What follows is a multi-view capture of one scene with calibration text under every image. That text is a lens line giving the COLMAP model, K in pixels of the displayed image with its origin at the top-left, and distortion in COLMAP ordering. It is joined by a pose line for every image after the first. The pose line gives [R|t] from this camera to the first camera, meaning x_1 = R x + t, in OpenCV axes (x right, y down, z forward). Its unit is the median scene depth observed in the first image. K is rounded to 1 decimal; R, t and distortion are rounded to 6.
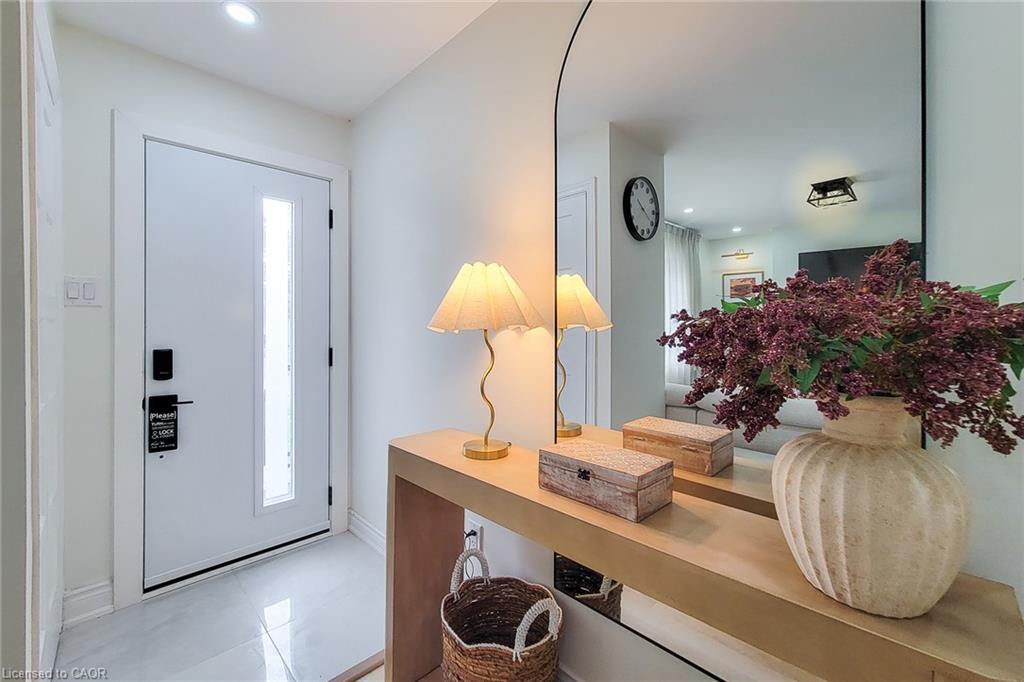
lens RADIAL K [[426.4, 0, 512.1], [0, 426.4, 324.2], [0, 0, 1]] dist [-0.004778, -0.000014]
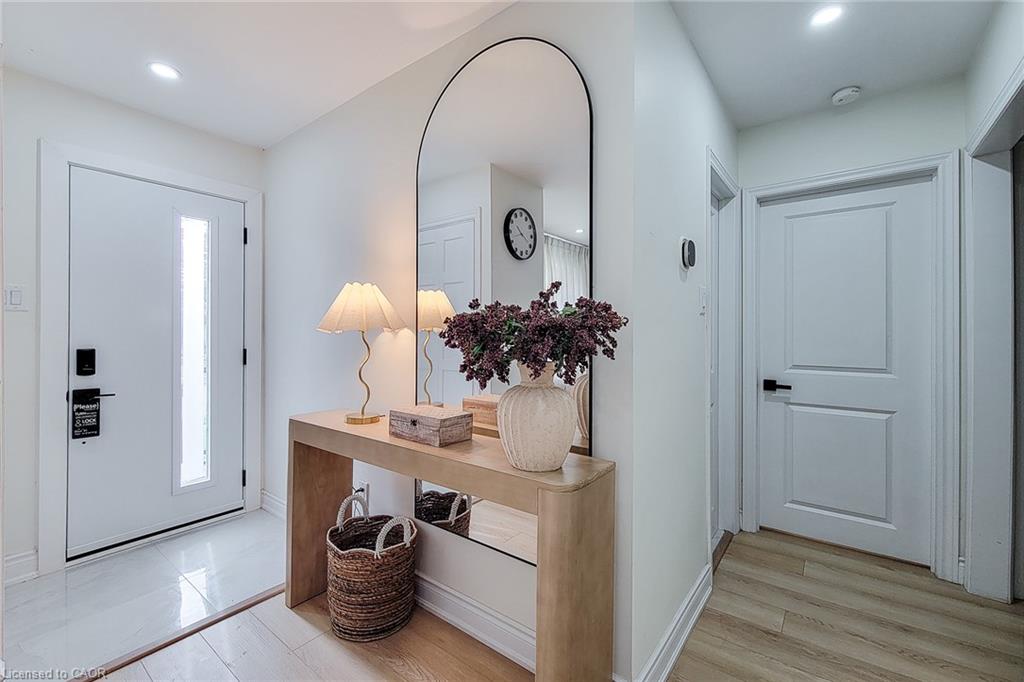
lens RADIAL K [[433.1, 0, 509.8], [0, 433.1, 330.5], [0, 0, 1]] dist [0.000805, 0.000258]
pose [[0.990827, 0.002624, 0.135113, 0.166101], [-0.002523, 0.999996, -0.000919, 0.008565], [-0.135115, 0.000569, 0.990830, -0.340456]]
